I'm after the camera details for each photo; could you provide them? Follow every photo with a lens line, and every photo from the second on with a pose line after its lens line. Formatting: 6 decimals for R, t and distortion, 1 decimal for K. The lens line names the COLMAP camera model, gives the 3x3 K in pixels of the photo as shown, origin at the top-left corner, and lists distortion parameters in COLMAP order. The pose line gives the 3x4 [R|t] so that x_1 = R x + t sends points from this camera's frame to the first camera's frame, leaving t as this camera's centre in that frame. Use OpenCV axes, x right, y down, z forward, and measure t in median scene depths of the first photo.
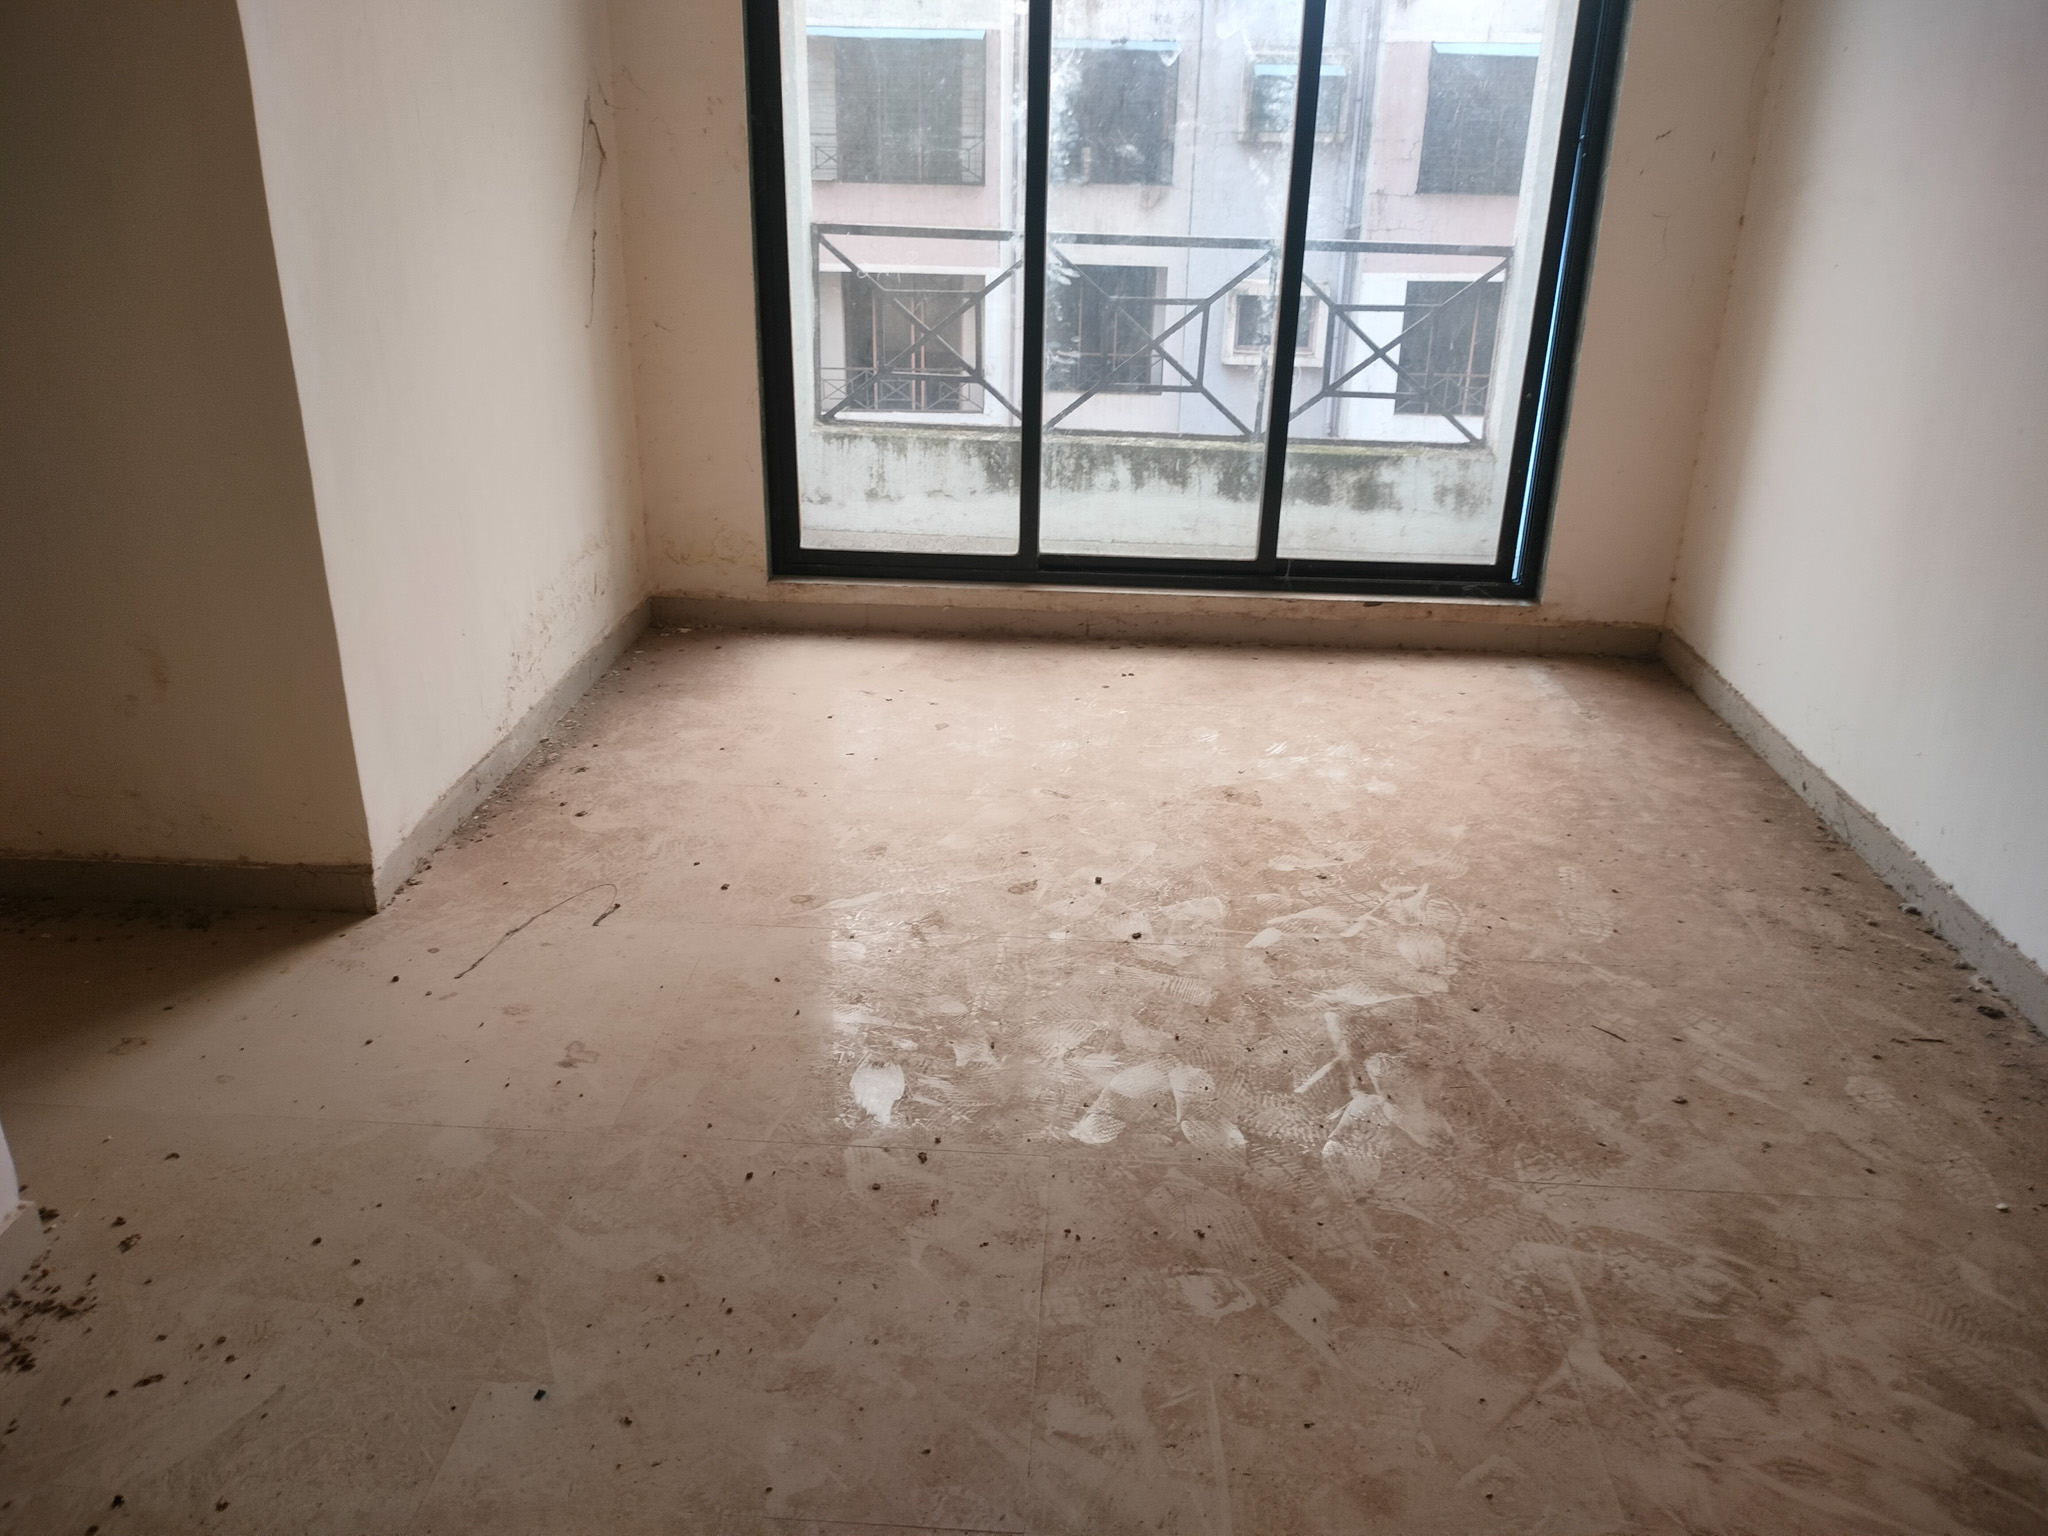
lens RADIAL K [[1576.6, 0, 1011.7], [0, 1576.6, 753.2], [0, 0, 1]] dist [0.099498, -0.164574]
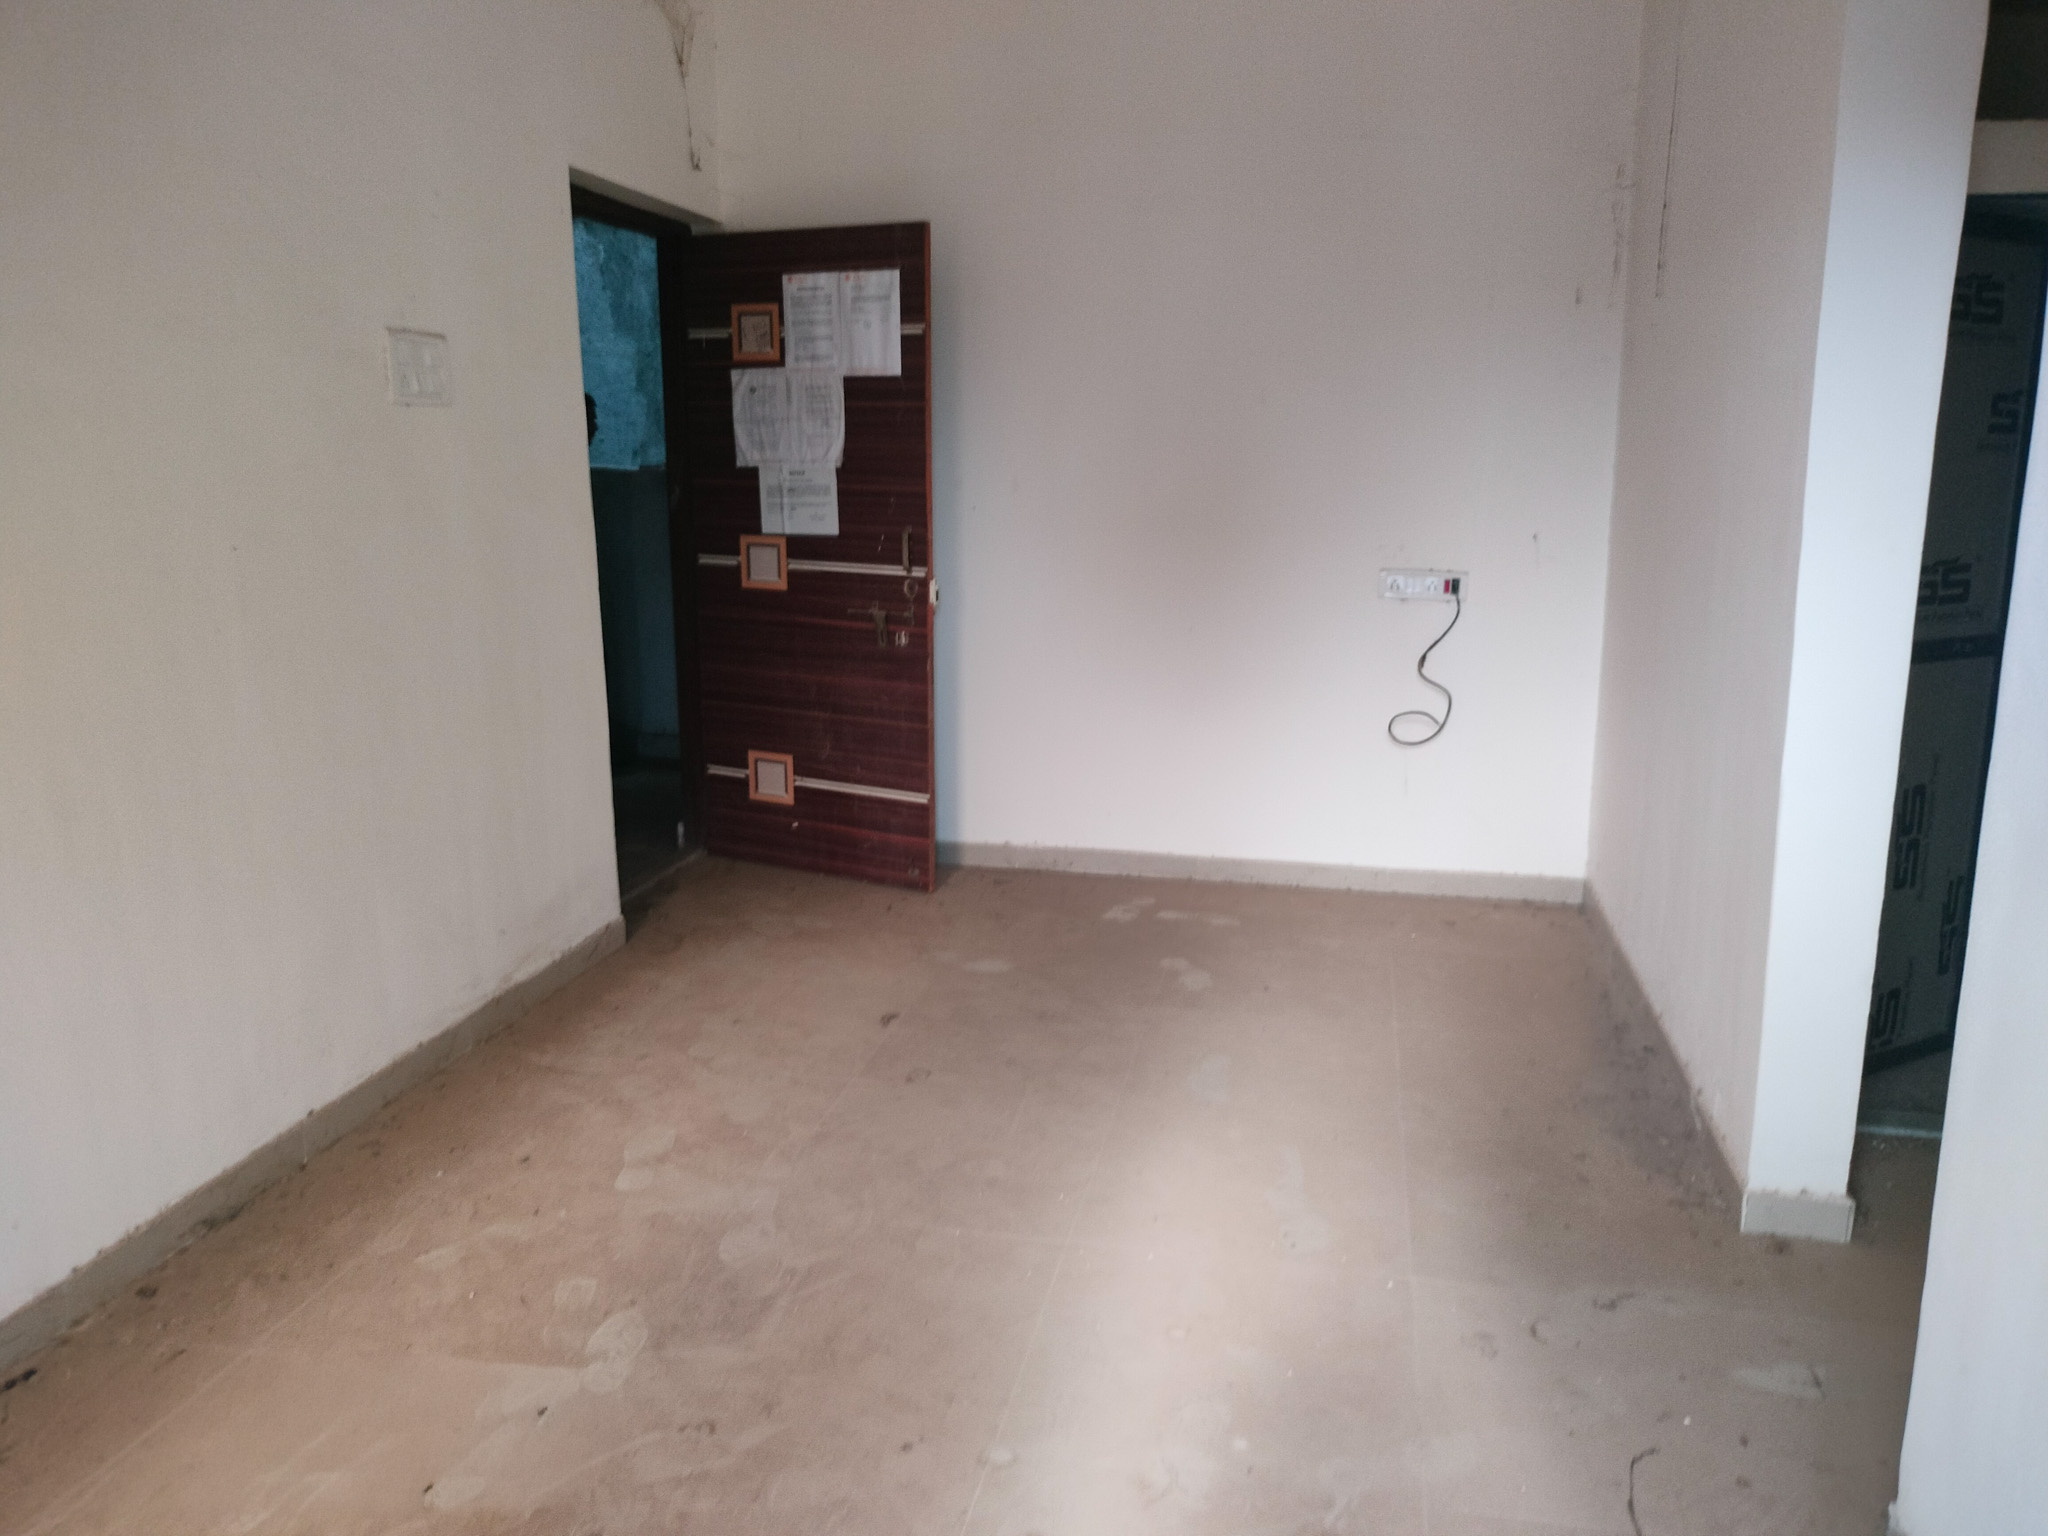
lens RADIAL K [[1576.6, 0, 1011.7], [0, 1576.6, 753.2], [0, 0, 1]] dist [0.099498, -0.164574]
pose [[-0.987952, -0.052203, 0.145689, -0.055859], [0.037865, 0.831241, 0.554622, -0.457369], [-0.150055, 0.553456, -0.819249, 1.036100]]
